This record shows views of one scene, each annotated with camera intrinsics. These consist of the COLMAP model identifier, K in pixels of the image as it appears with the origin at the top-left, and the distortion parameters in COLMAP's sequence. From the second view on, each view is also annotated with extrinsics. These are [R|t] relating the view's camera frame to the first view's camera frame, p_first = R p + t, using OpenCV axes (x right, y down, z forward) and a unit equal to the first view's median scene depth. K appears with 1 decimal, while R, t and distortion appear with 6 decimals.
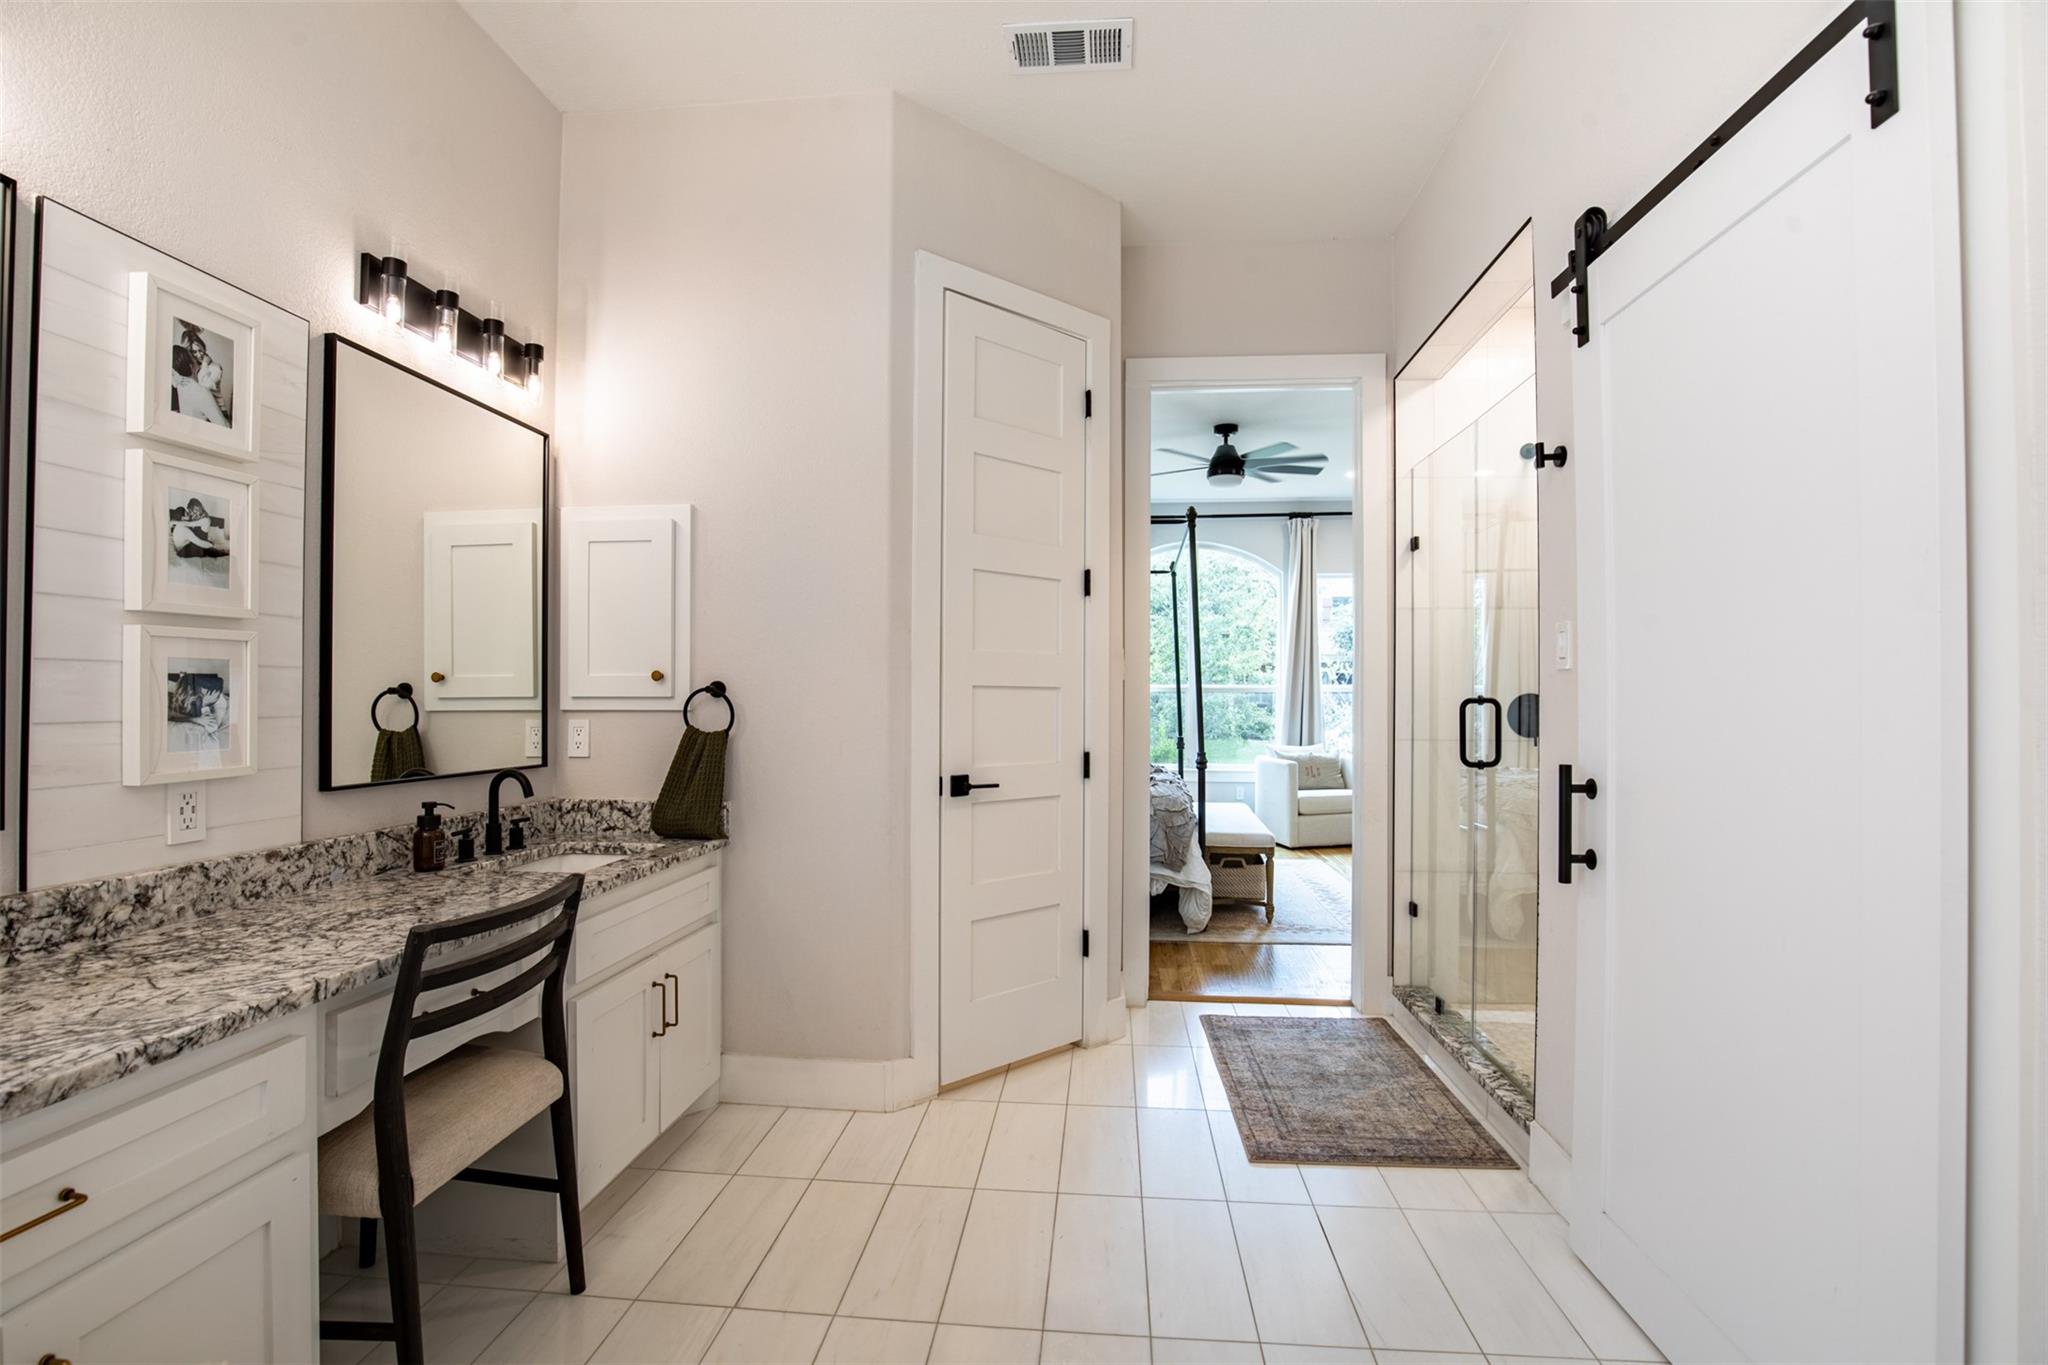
lens RADIAL K [[939.0, 0, 1018.6], [0, 939.0, 691.7], [0, 0, 1]] dist [-0.038604, 0.008099]
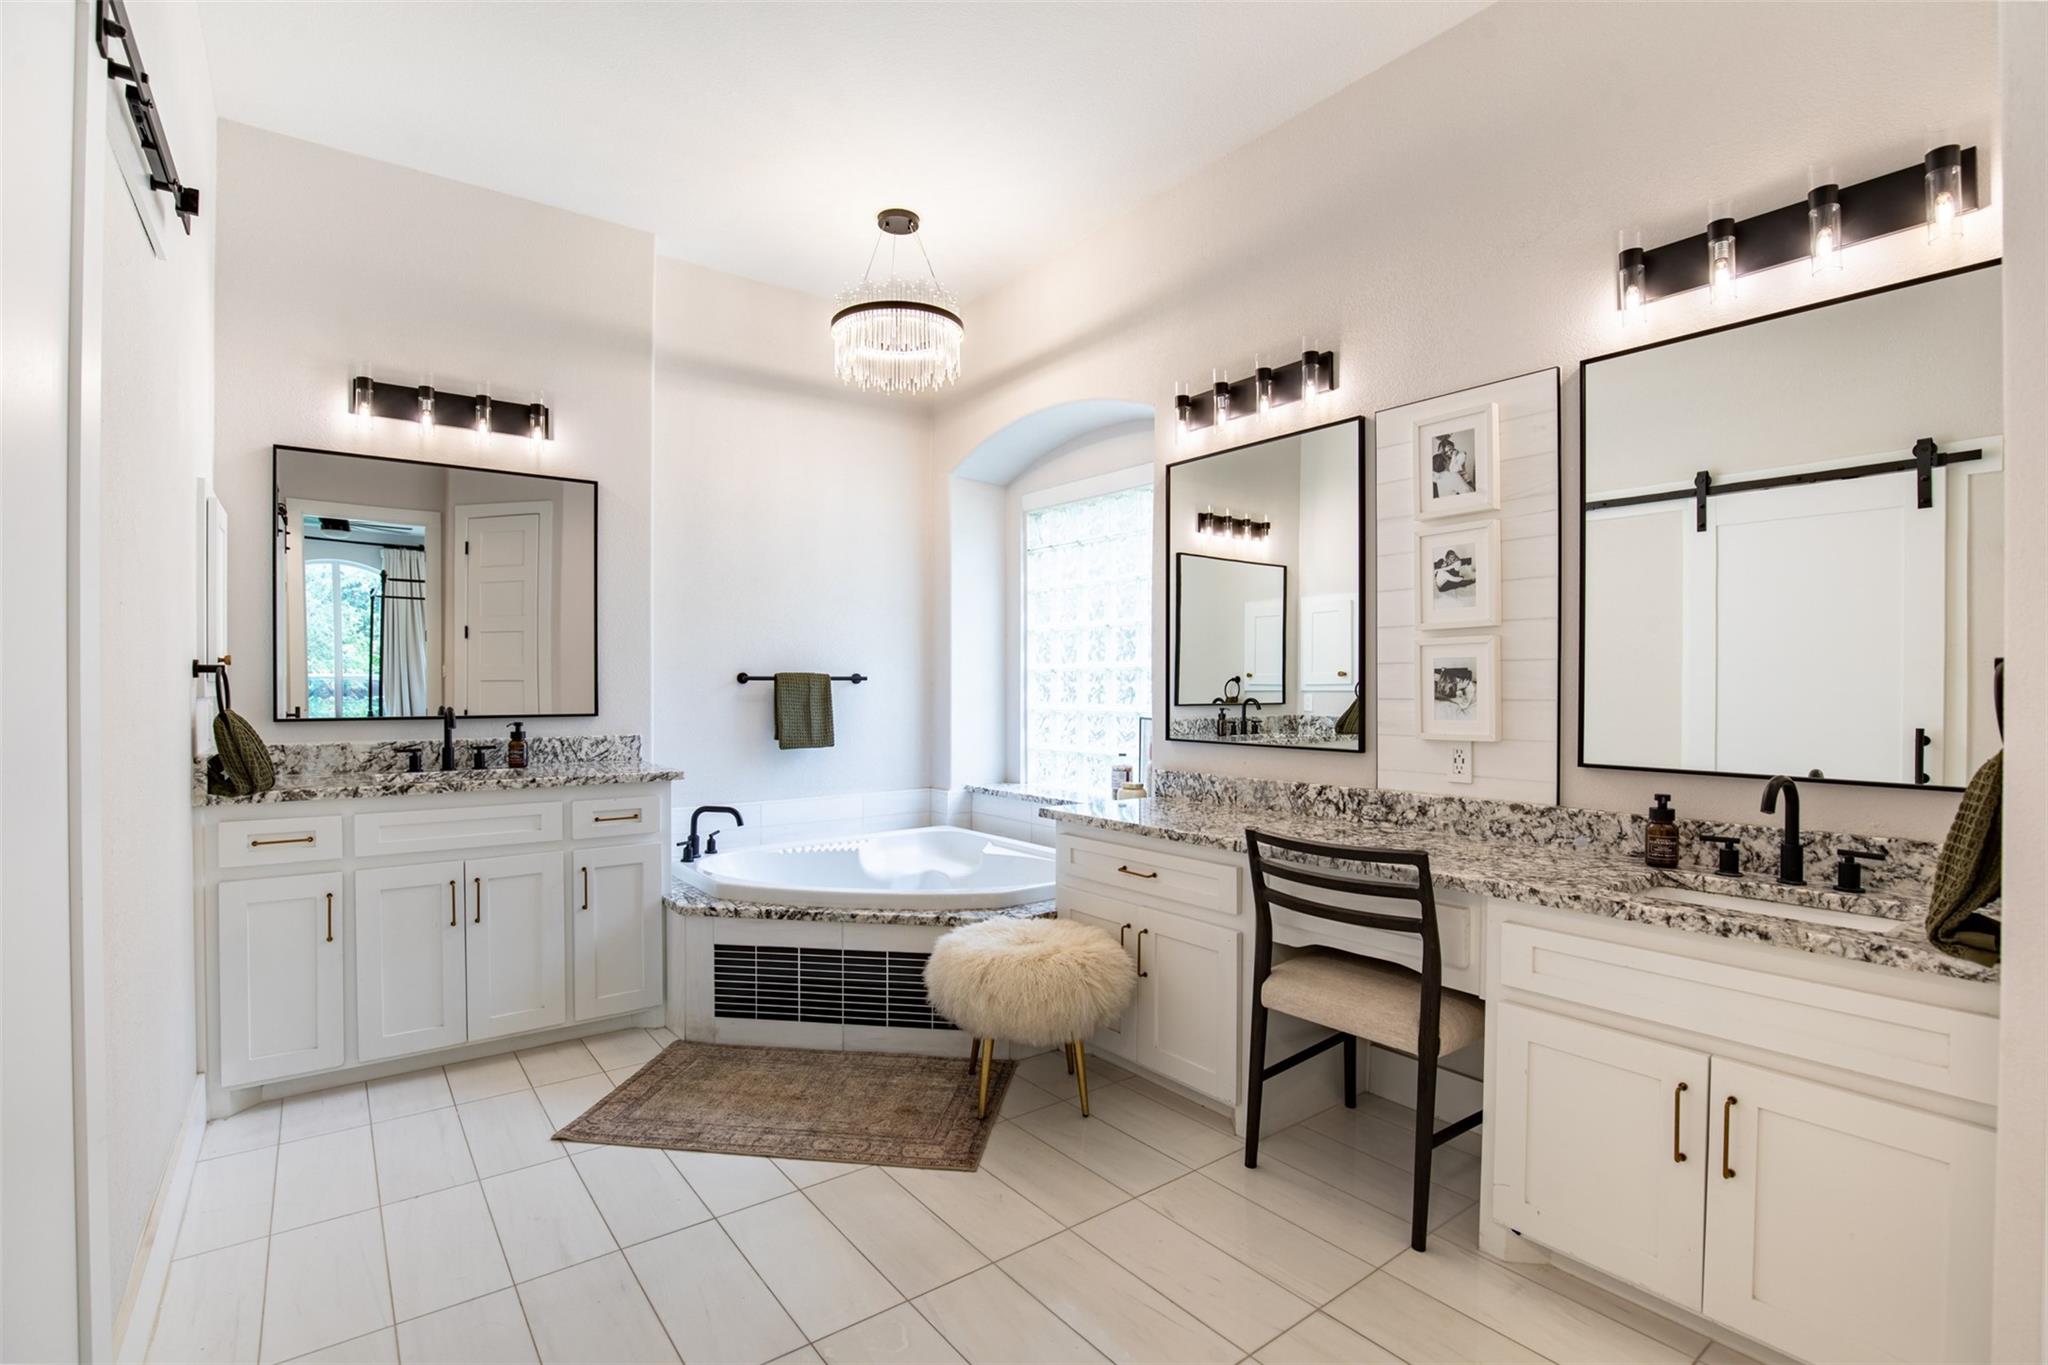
lens RADIAL K [[939.0, 0, 1018.6], [0, 939.0, 691.7], [0, 0, 1]] dist [-0.038604, 0.008099]
pose [[-0.739567, 0.000933, -0.673082, 0.610505], [0.002134, 0.999997, -0.000959, 0.017542], [0.673079, -0.002146, -0.739567, 1.585517]]
